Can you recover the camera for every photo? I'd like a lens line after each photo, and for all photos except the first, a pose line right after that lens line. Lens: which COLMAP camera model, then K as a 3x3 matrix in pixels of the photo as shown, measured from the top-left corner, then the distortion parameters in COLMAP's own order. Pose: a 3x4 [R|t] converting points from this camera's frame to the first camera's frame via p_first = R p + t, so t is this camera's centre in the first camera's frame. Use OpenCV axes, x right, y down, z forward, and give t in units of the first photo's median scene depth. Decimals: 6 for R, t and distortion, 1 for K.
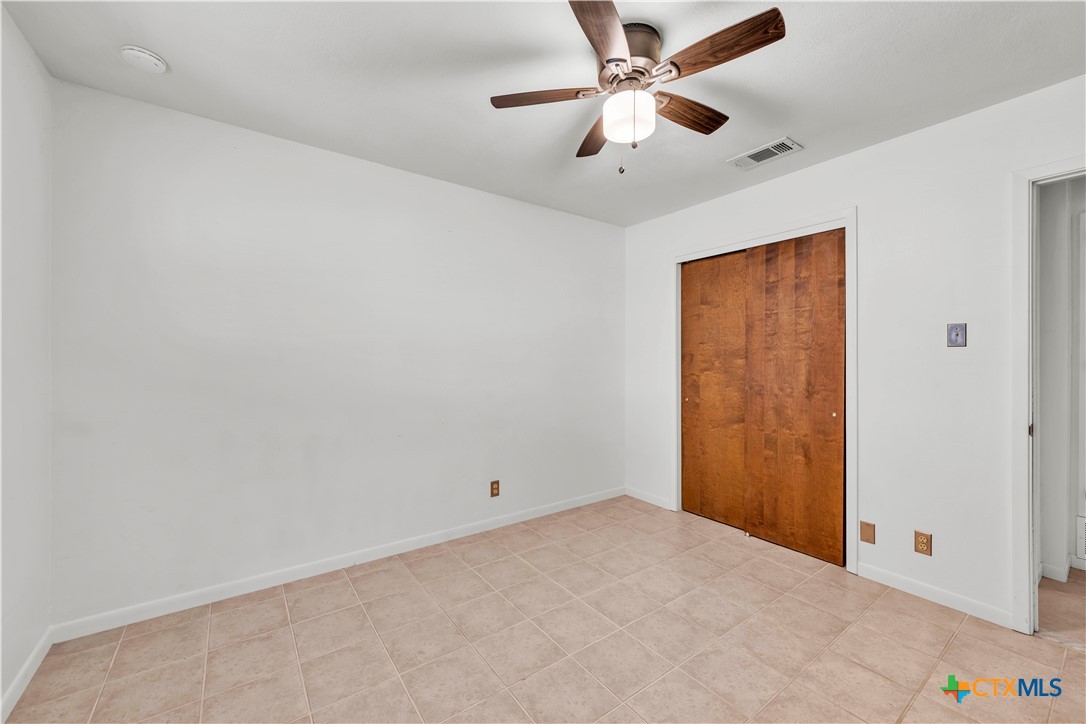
lens RADIAL K [[433.2, 0, 544.3], [0, 433.2, 360.1], [0, 0, 1]] dist [0.001959, 0.000301]
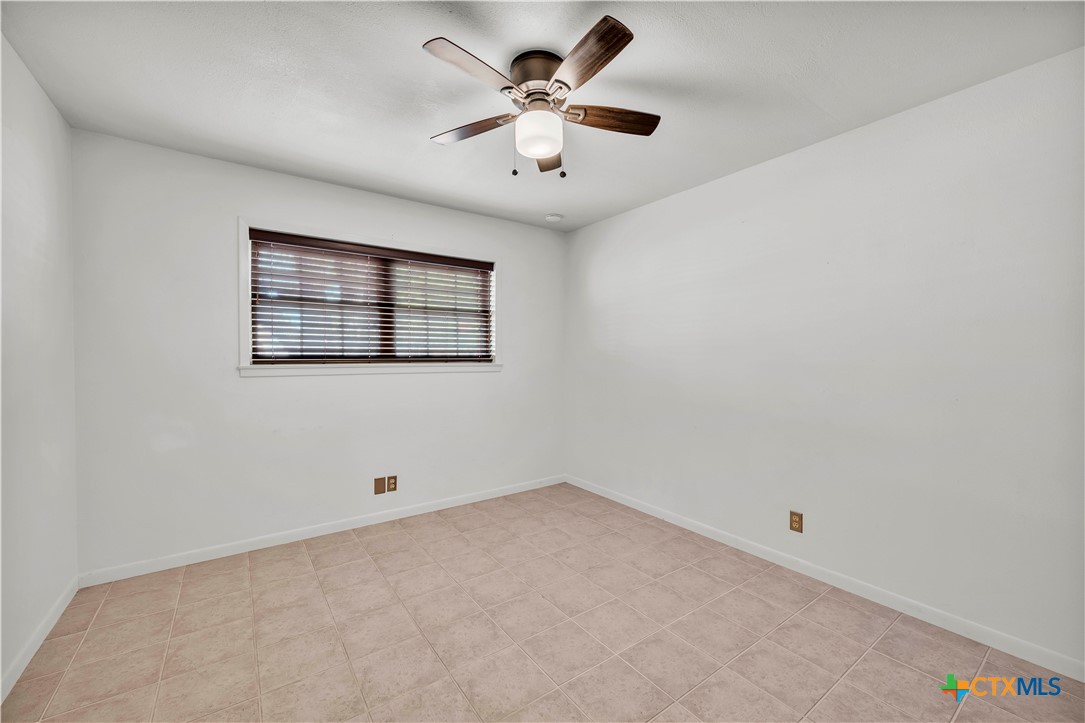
lens RADIAL K [[432.8, 0, 548.2], [0, 432.8, 361.5], [0, 0, 1]] dist [0.001959, 0.000301]
pose [[0.002273, 0.012941, -0.999914, 0.830104], [-0.010403, 0.999862, 0.012917, -0.006437], [0.999943, 0.010373, 0.002407, 0.651415]]
